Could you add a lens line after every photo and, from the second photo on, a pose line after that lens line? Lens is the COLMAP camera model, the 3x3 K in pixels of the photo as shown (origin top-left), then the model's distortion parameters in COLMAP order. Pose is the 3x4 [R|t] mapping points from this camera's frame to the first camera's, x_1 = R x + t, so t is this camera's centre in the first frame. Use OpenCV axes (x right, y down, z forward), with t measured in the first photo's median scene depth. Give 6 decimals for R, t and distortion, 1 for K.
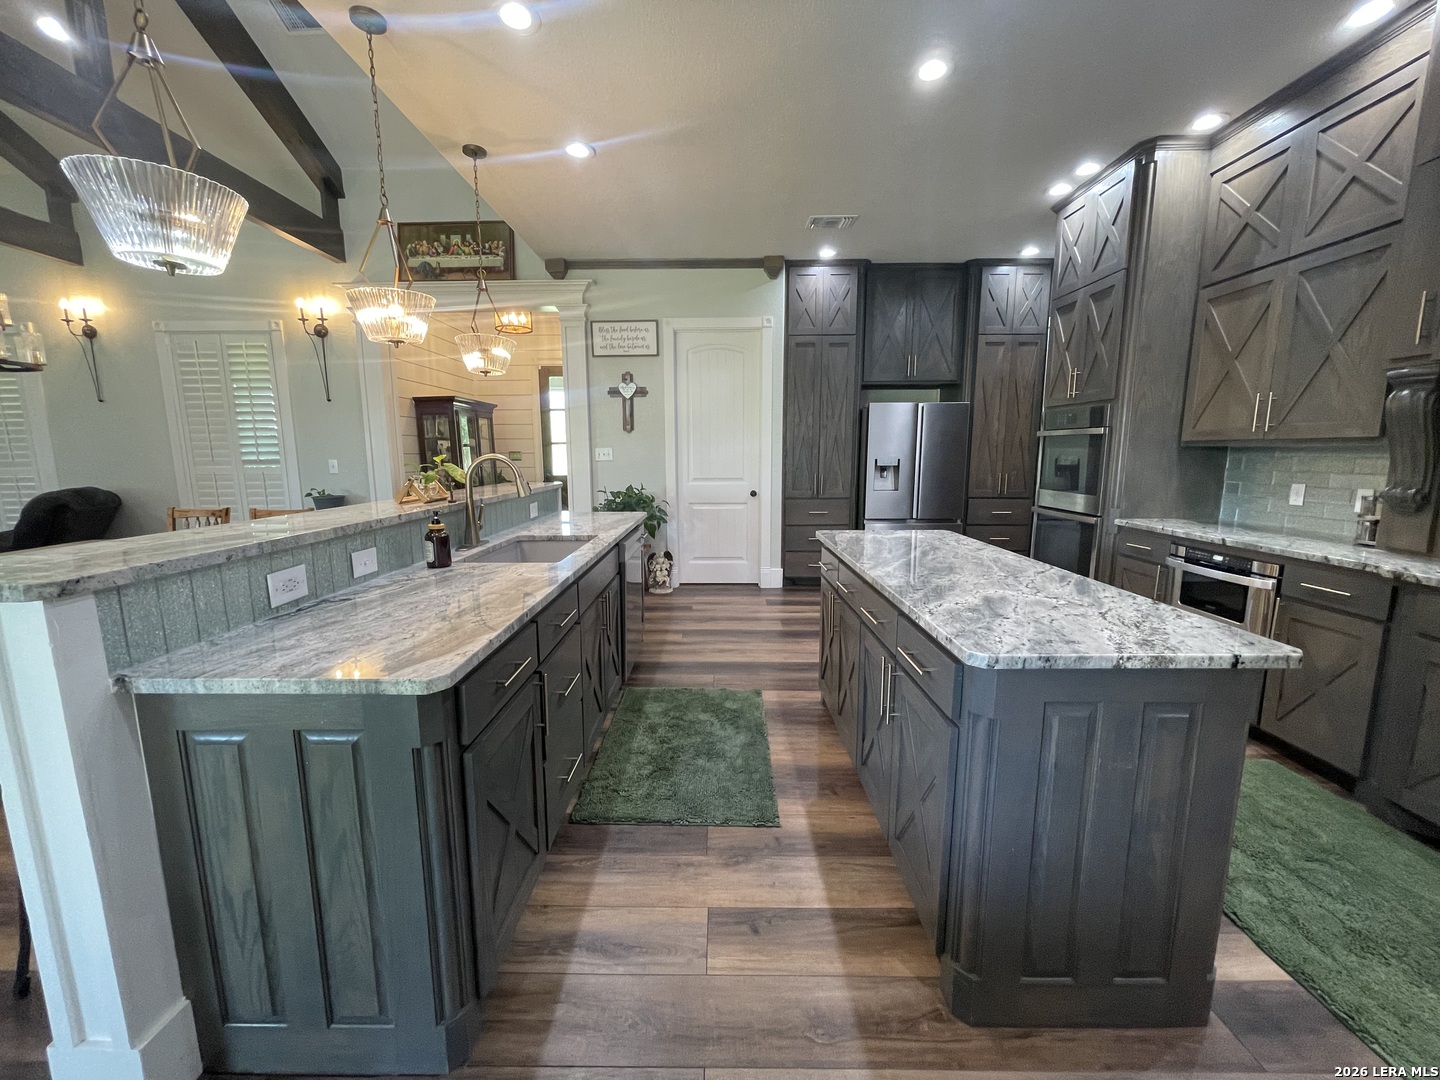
lens RADIAL K [[579.6, 0, 718.9], [0, 579.6, 542.3], [0, 0, 1]] dist [-0.000875, -0.000482]
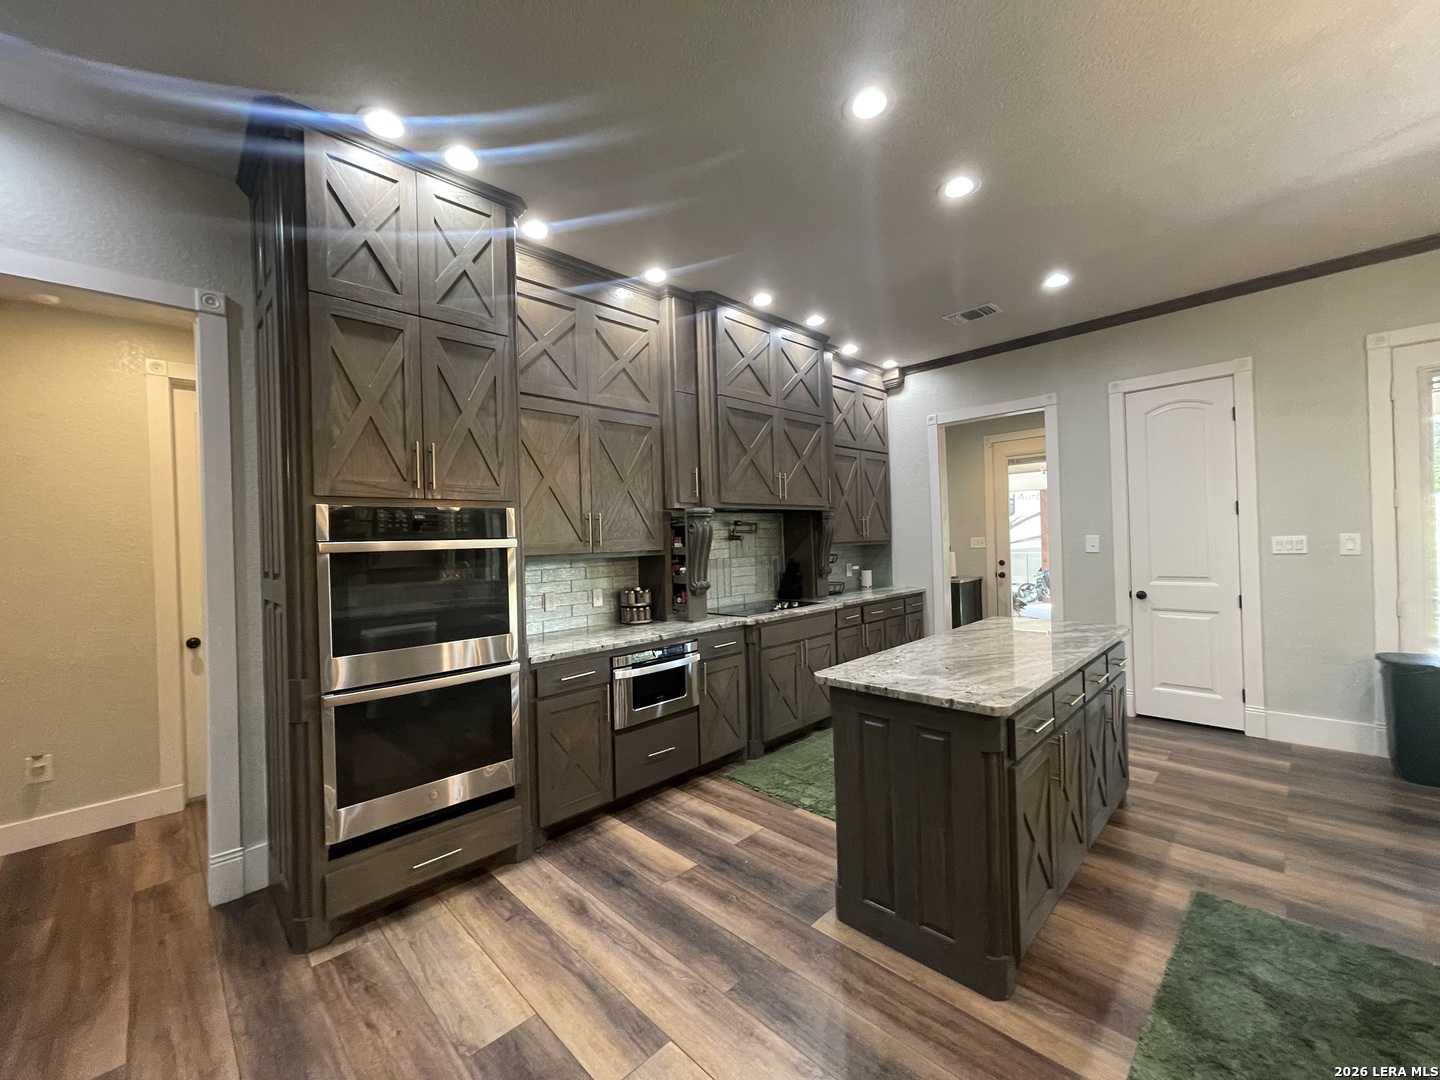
lens RADIAL K [[579.6, 0, 710.7], [0, 579.6, 541.6], [0, 0, 1]] dist [-0.000875, -0.000482]
pose [[-0.700005, 0.012831, 0.714023, -0.019529], [0.133781, 0.984494, 0.113463, -0.167194], [-0.701496, 0.174948, -0.690867, 0.914396]]
